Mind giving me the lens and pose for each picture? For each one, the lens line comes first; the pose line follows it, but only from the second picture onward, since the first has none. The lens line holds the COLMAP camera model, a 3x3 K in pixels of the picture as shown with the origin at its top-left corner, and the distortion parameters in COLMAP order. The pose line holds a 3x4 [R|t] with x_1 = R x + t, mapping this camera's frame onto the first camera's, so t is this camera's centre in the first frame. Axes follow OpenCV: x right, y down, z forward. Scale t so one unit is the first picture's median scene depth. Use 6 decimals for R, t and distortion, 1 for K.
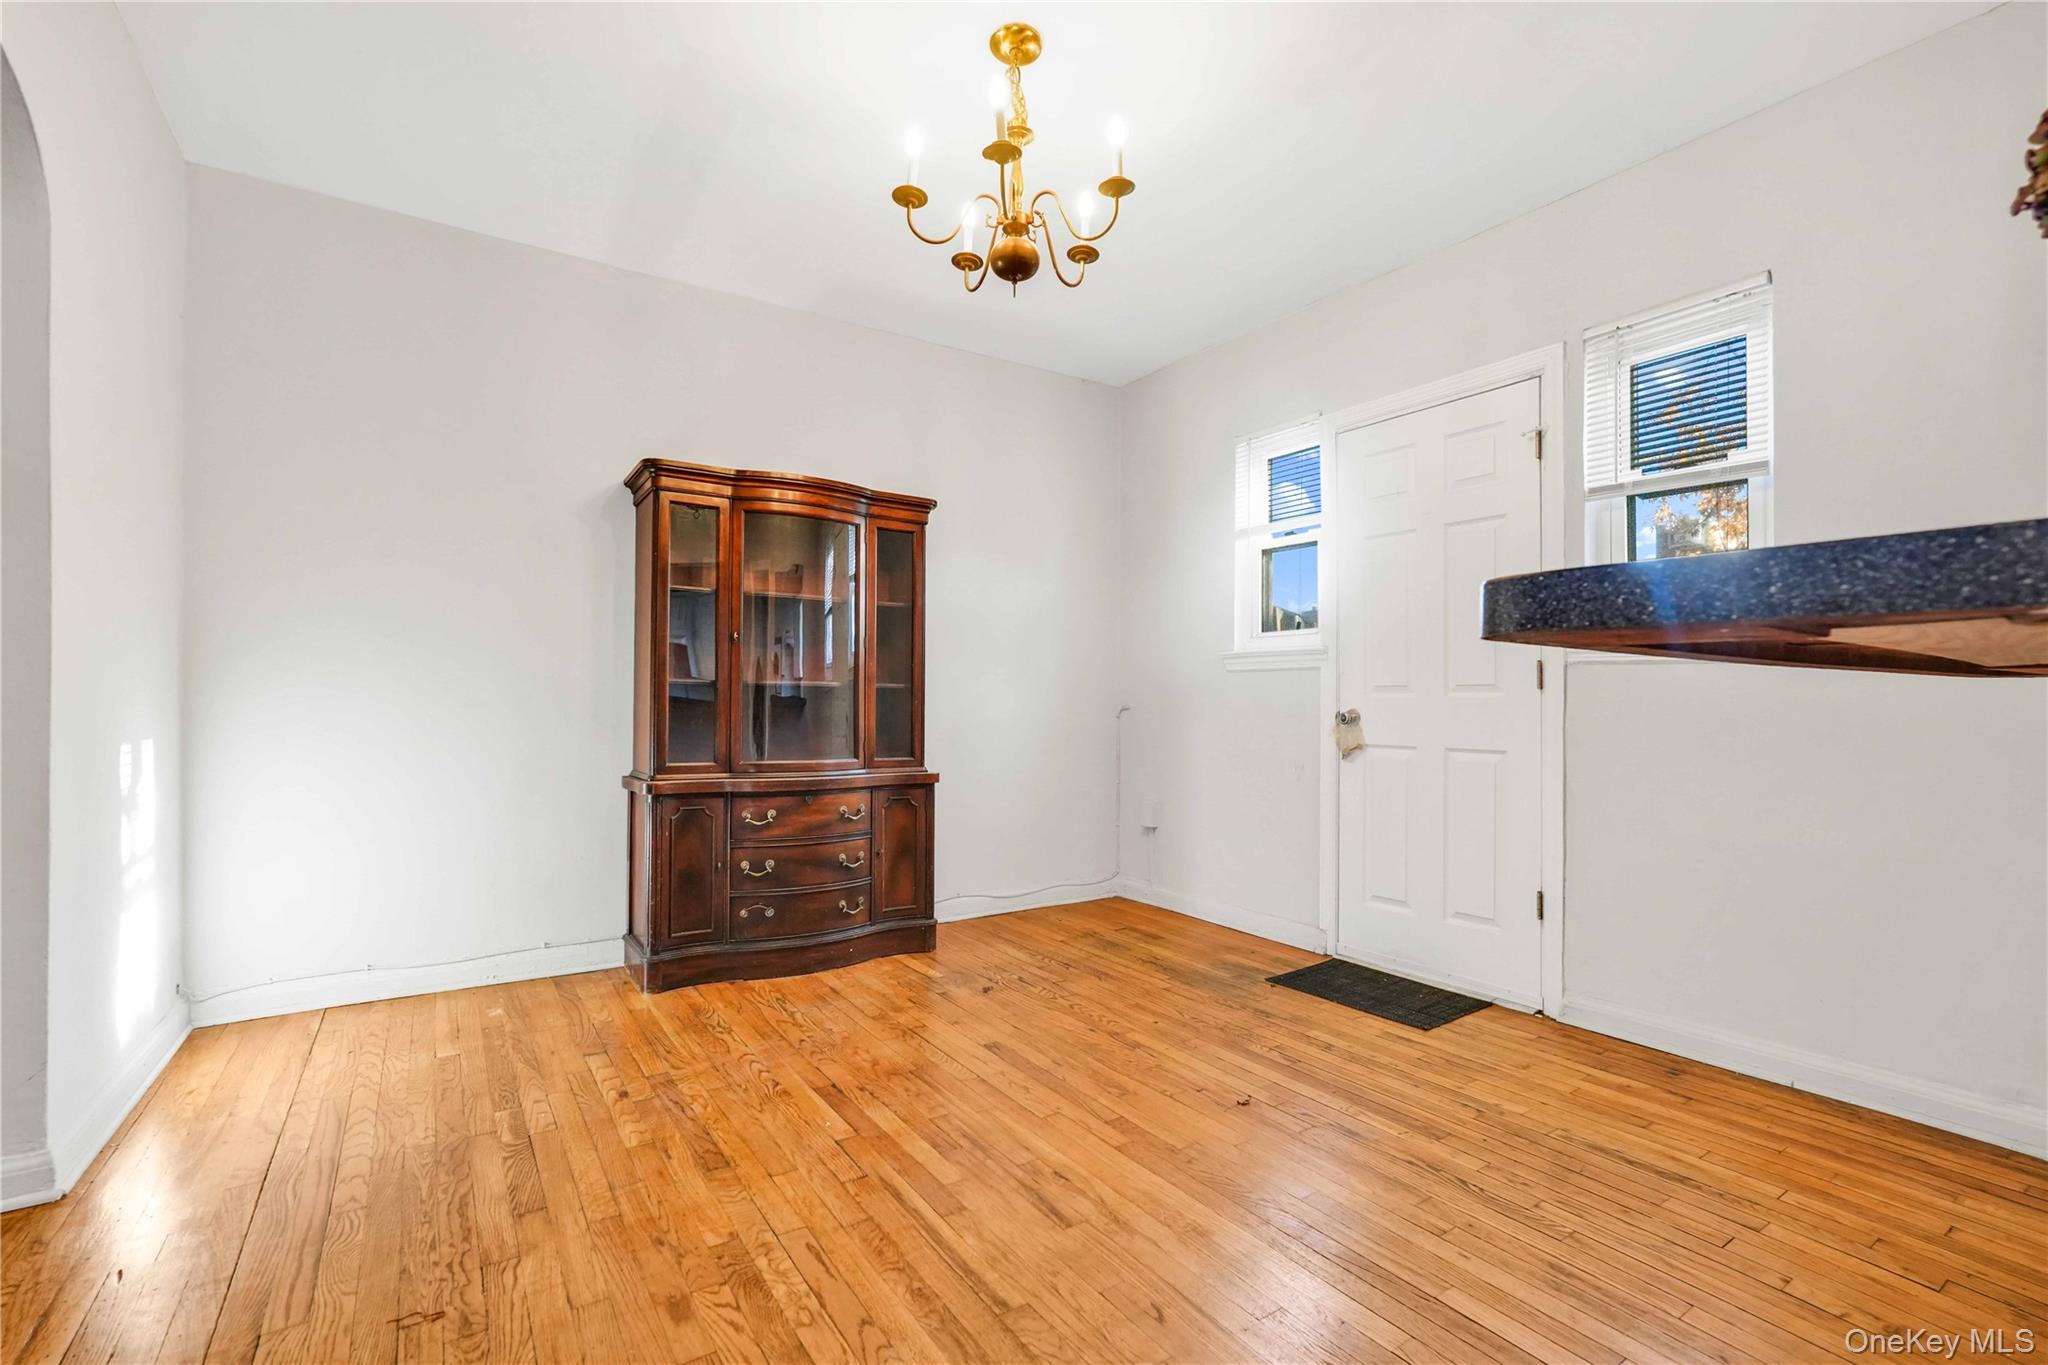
lens RADIAL K [[894.7, 0, 1026.7], [0, 894.7, 689.9], [0, 0, 1]] dist [-0.022800, 0.011215]
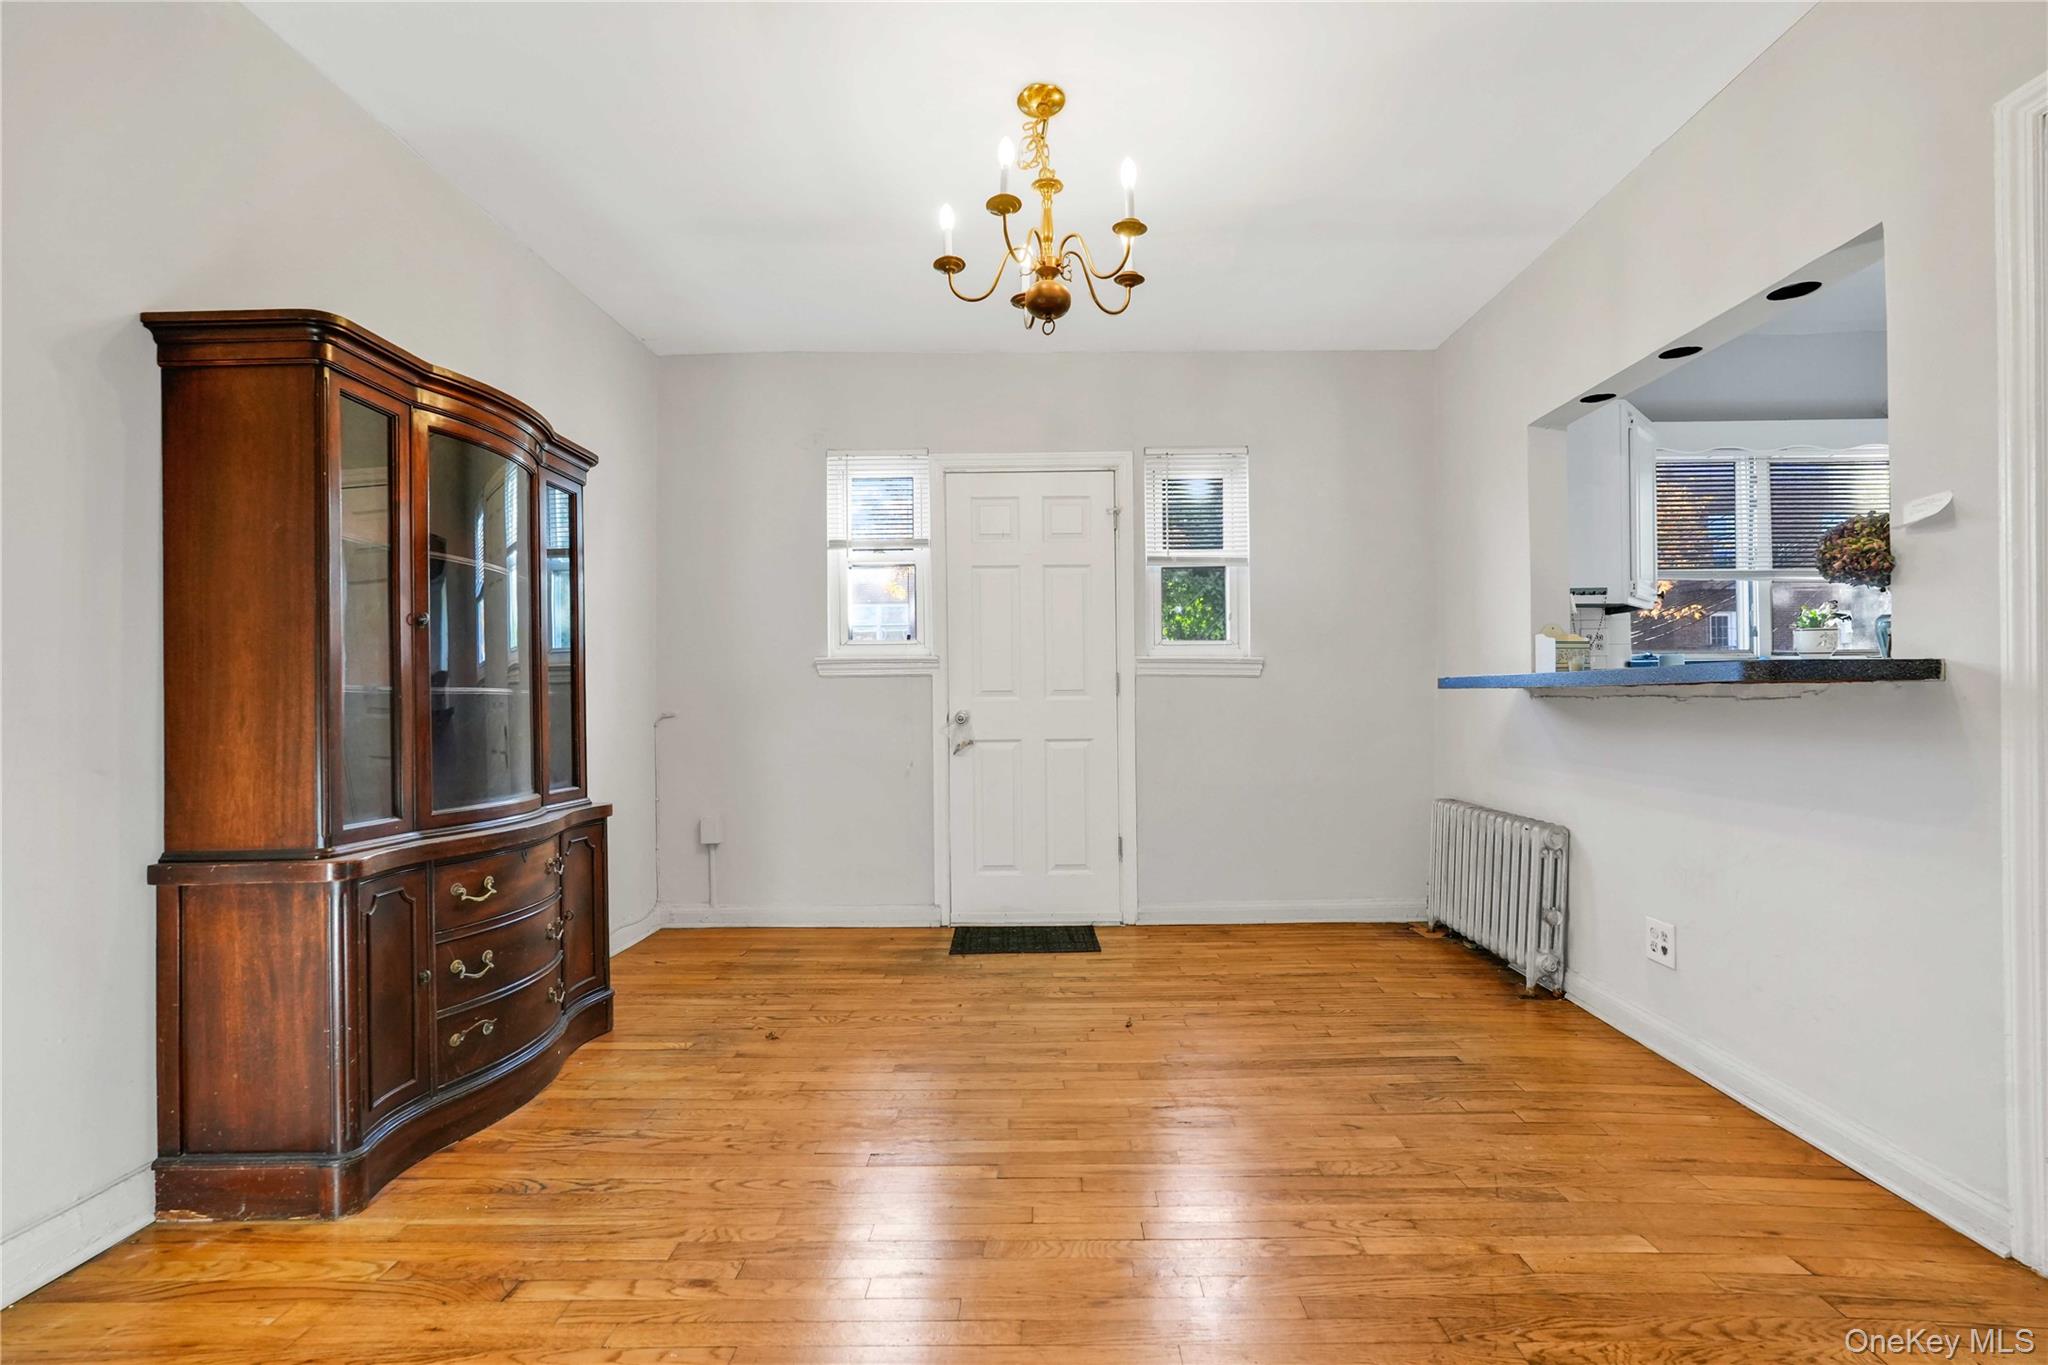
lens RADIAL K [[903.4, 0, 1047.4], [0, 903.4, 680.1], [0, 0, 1]] dist [-0.022204, 0.010423]
pose [[0.566904, 0.006271, 0.823760, -0.647475], [0.004088, 0.999937, -0.010425, -0.007486], [-0.823774, 0.009277, 0.566843, 0.273375]]
